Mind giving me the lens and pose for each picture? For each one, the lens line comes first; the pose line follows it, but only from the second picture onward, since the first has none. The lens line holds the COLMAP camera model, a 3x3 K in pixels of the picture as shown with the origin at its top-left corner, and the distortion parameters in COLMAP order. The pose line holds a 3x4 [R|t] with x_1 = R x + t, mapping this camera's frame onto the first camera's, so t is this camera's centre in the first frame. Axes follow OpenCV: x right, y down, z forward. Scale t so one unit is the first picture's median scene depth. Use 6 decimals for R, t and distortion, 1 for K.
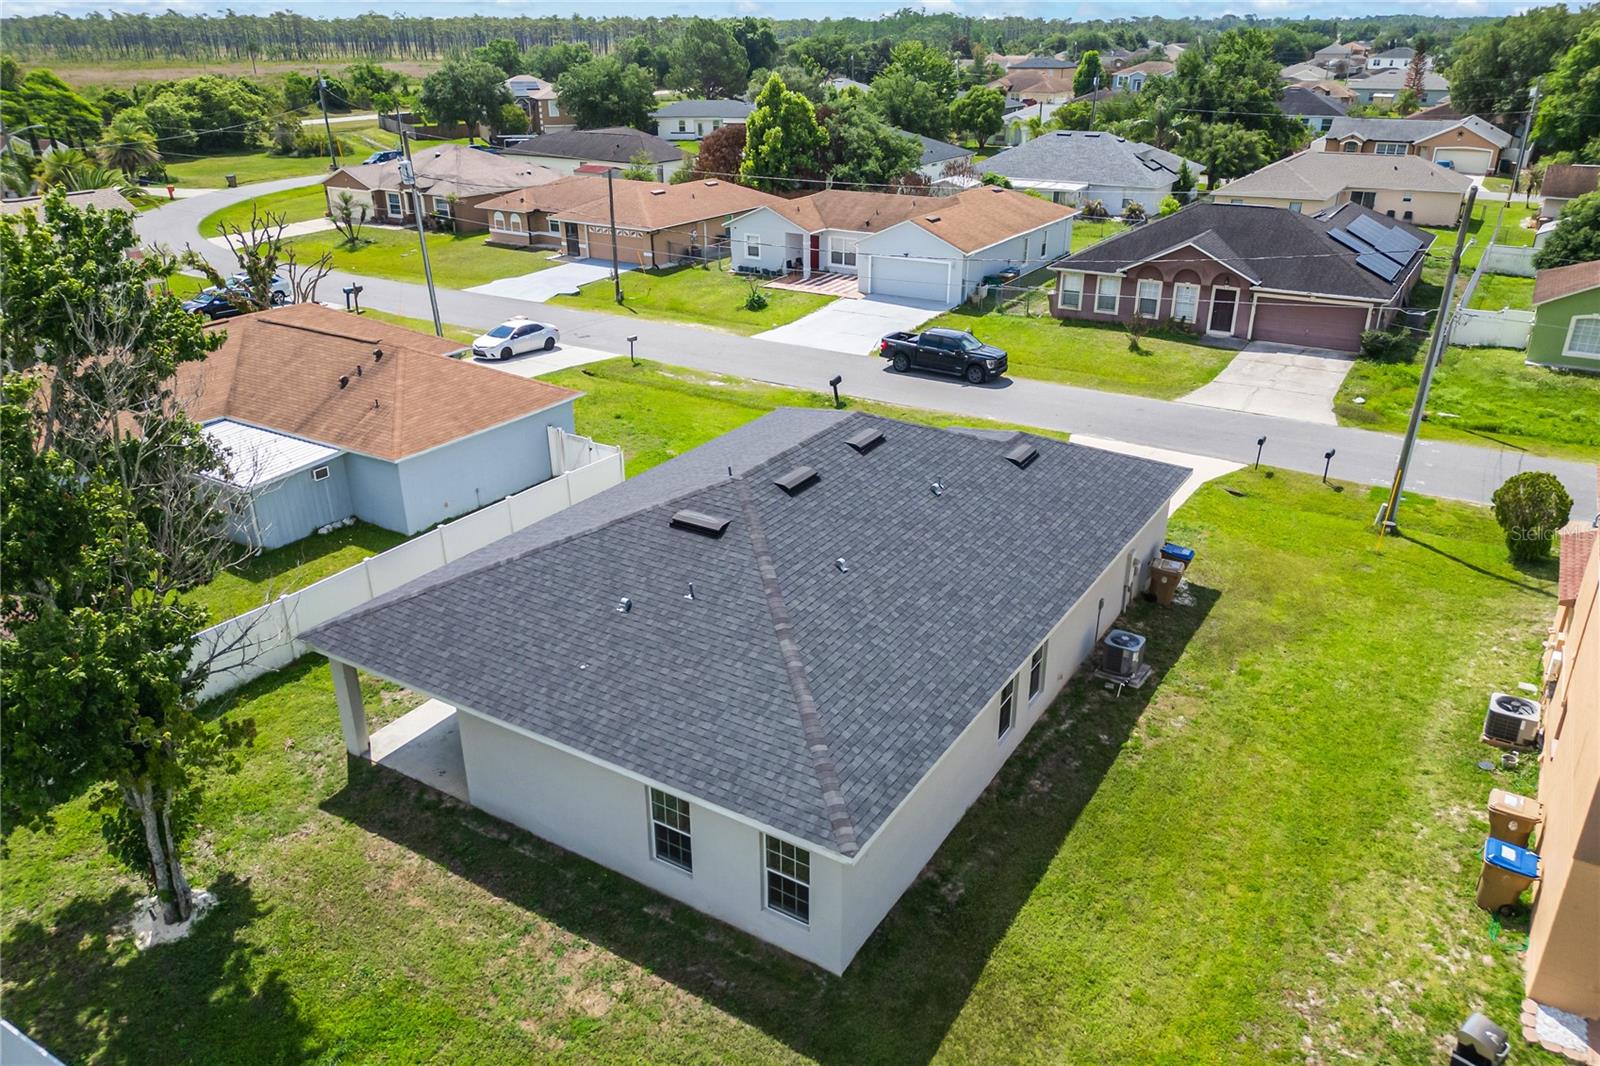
lens RADIAL K [[1125.0, 0, 799.8], [0, 1125.0, 534.7], [0, 0, 1]] dist [0.064671, -0.055571]
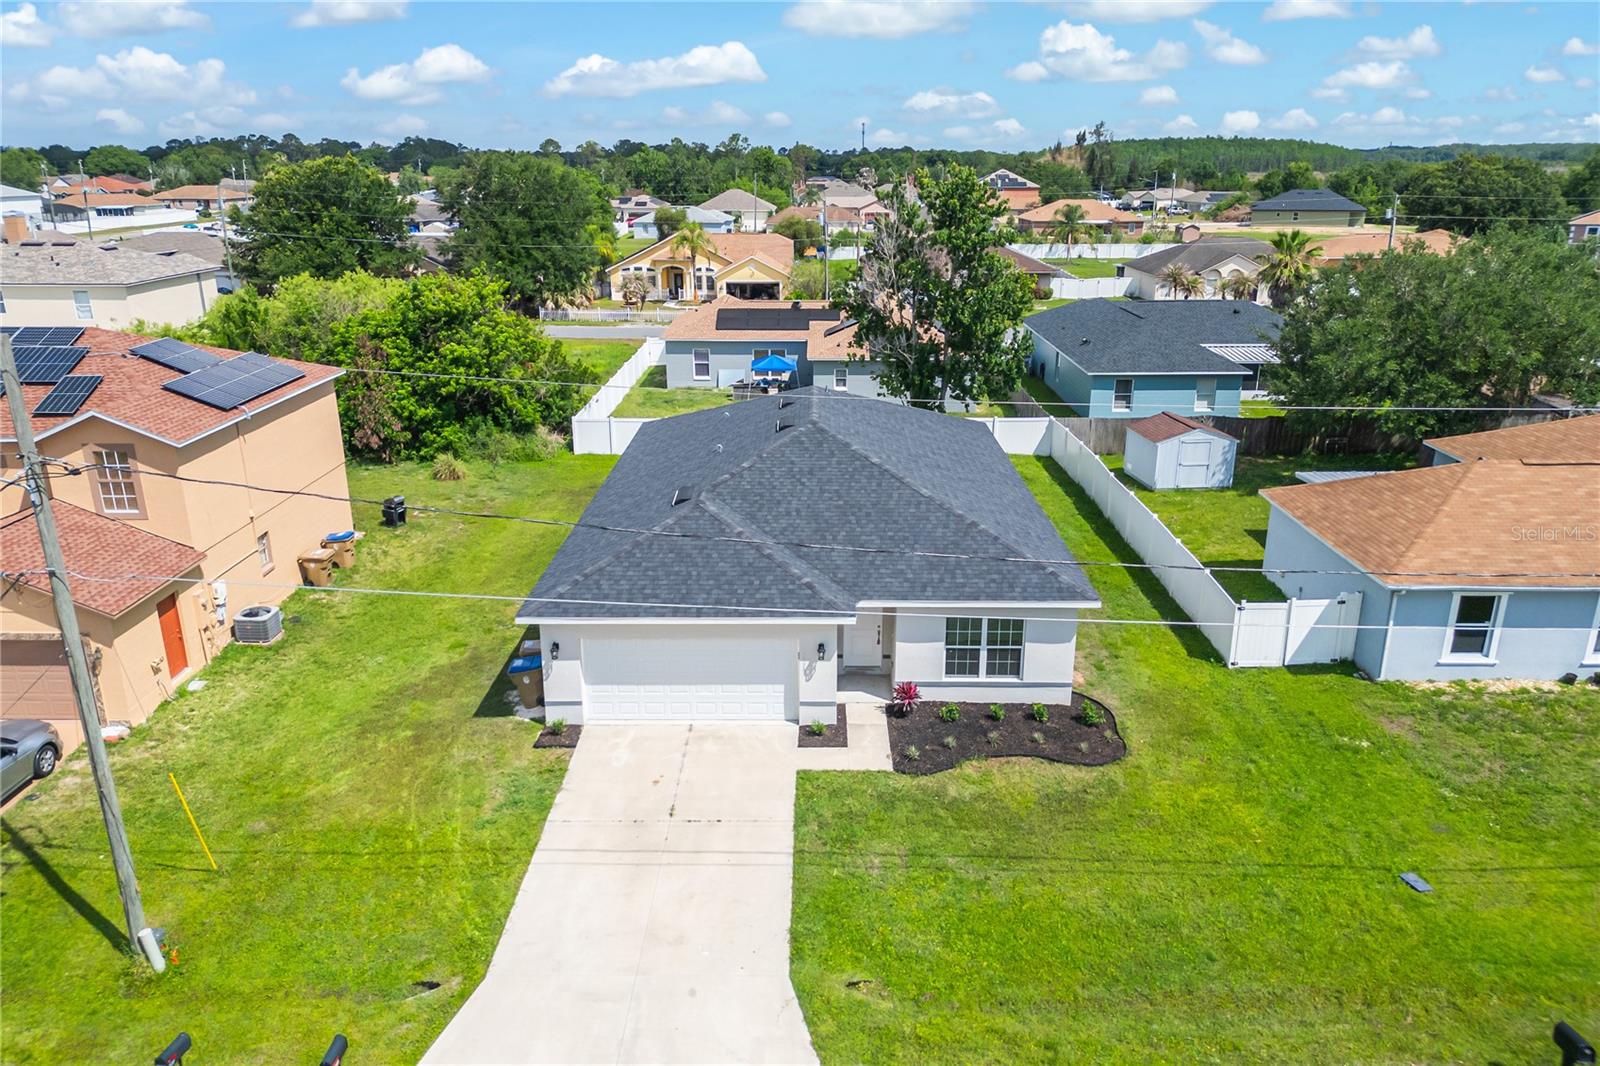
lens RADIAL K [[1126.5, 0, 805.6], [0, 1126.5, 538.7], [0, 0, 1]] dist [0.044496, -0.035603]
pose [[-0.851184, 0.170926, -0.496256, 0.330533], [-0.210245, 0.755285, 0.620758, -0.373248], [0.480919, 0.632715, -0.606951, 0.917705]]
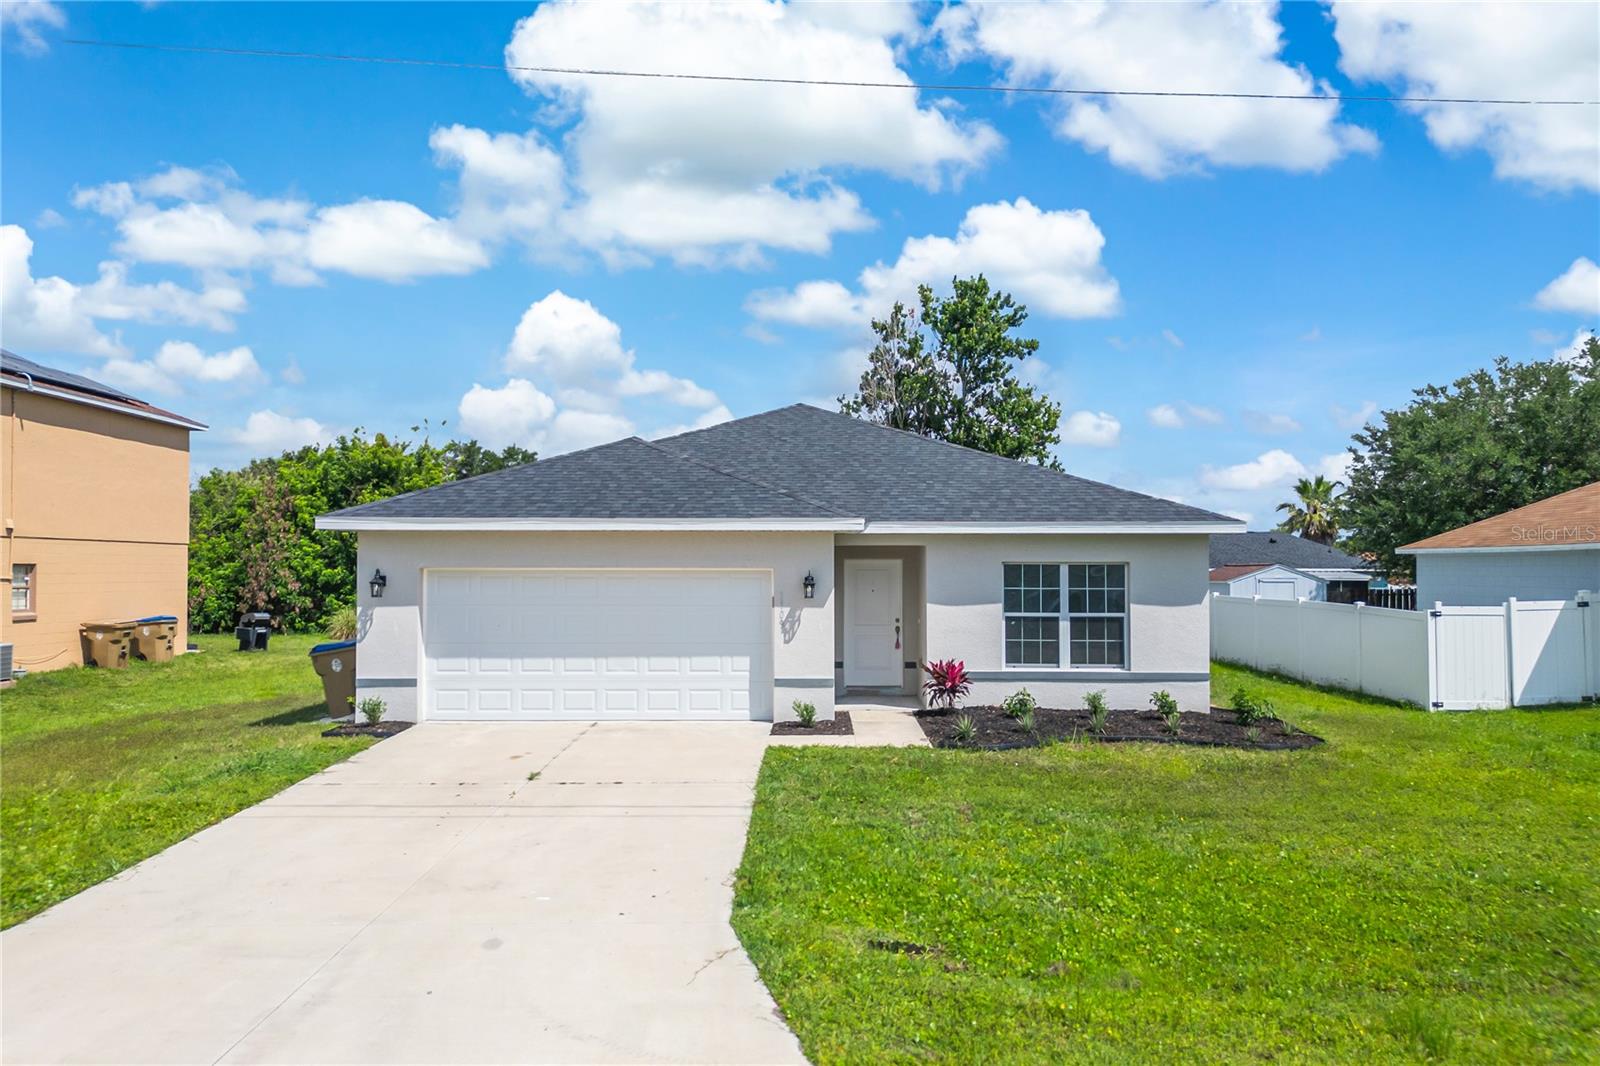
lens RADIAL K [[1126.5, 0, 805.6], [0, 1126.5, 538.7], [0, 0, 1]] dist [0.044496, -0.035603]
pose [[-0.847716, -0.013847, -0.530270, 0.254547], [-0.214735, 0.923044, 0.319184, -0.148554], [0.485043, 0.384445, -0.785452, 0.889230]]
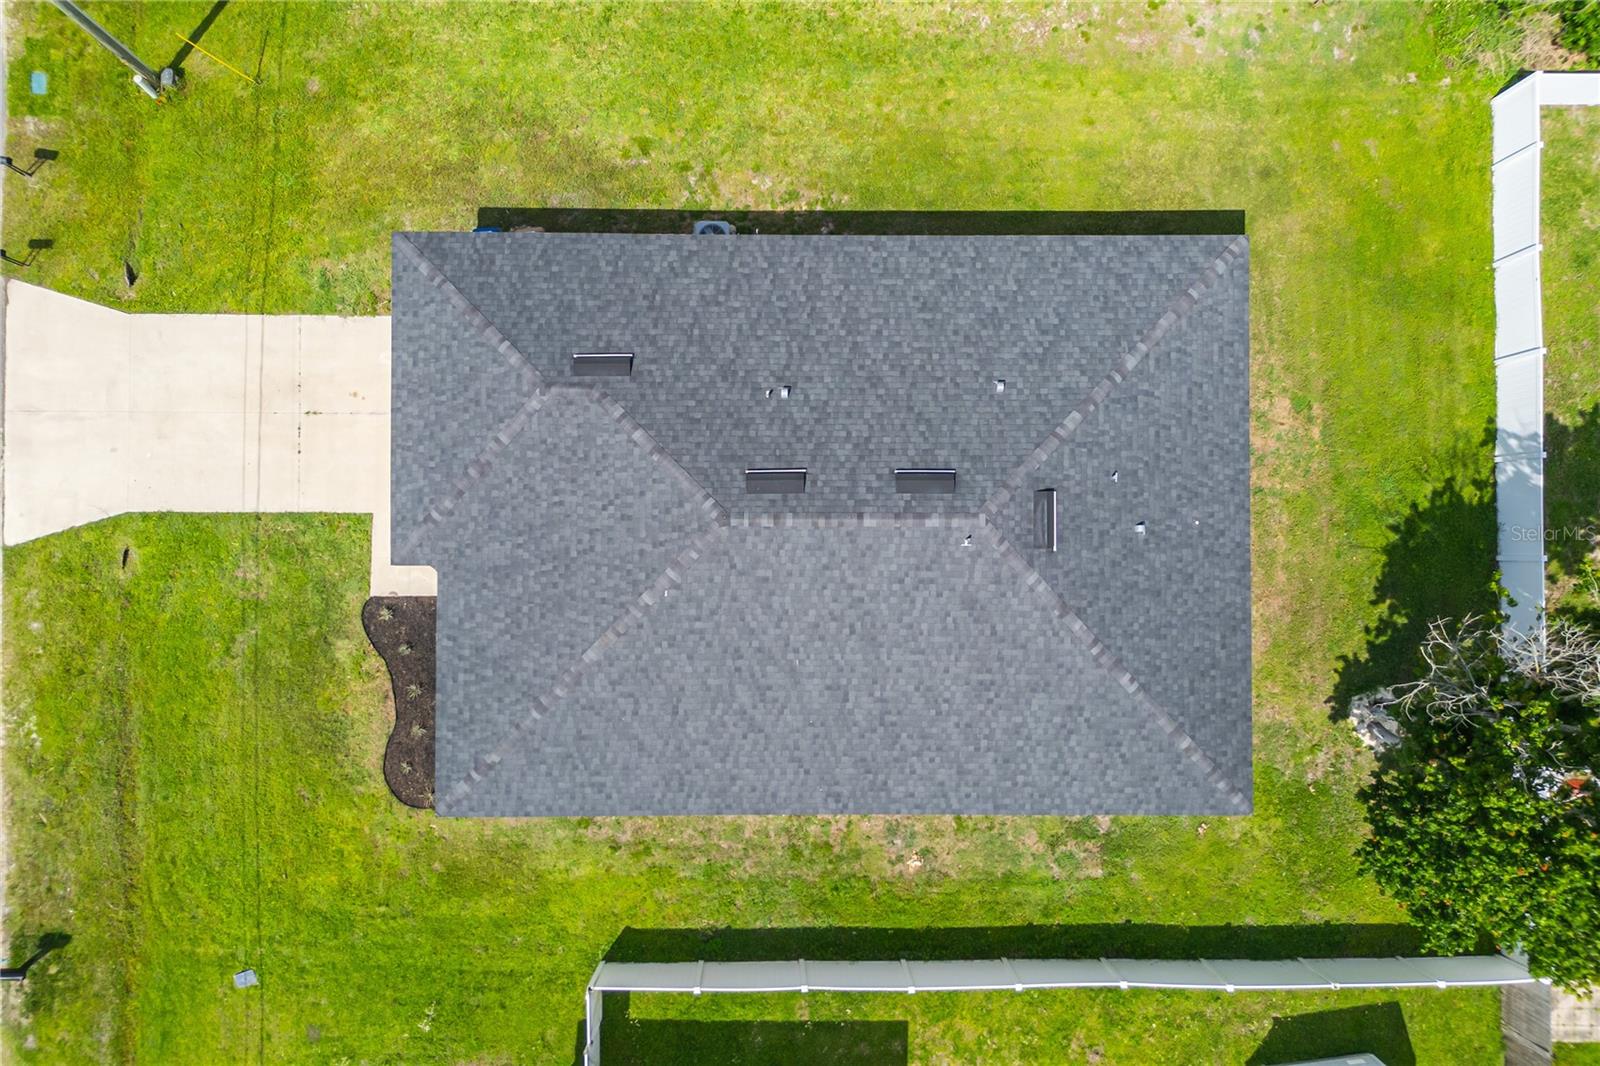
lens RADIAL K [[1125.0, 0, 799.8], [0, 1125.0, 534.7], [0, 0, 1]] dist [0.064671, -0.055571]
pose [[-0.529662, -0.848142, 0.010618, 0.002978], [0.334948, -0.197640, 0.921275, -0.444496], [-0.779274, 0.491521, 0.388766, 0.339606]]
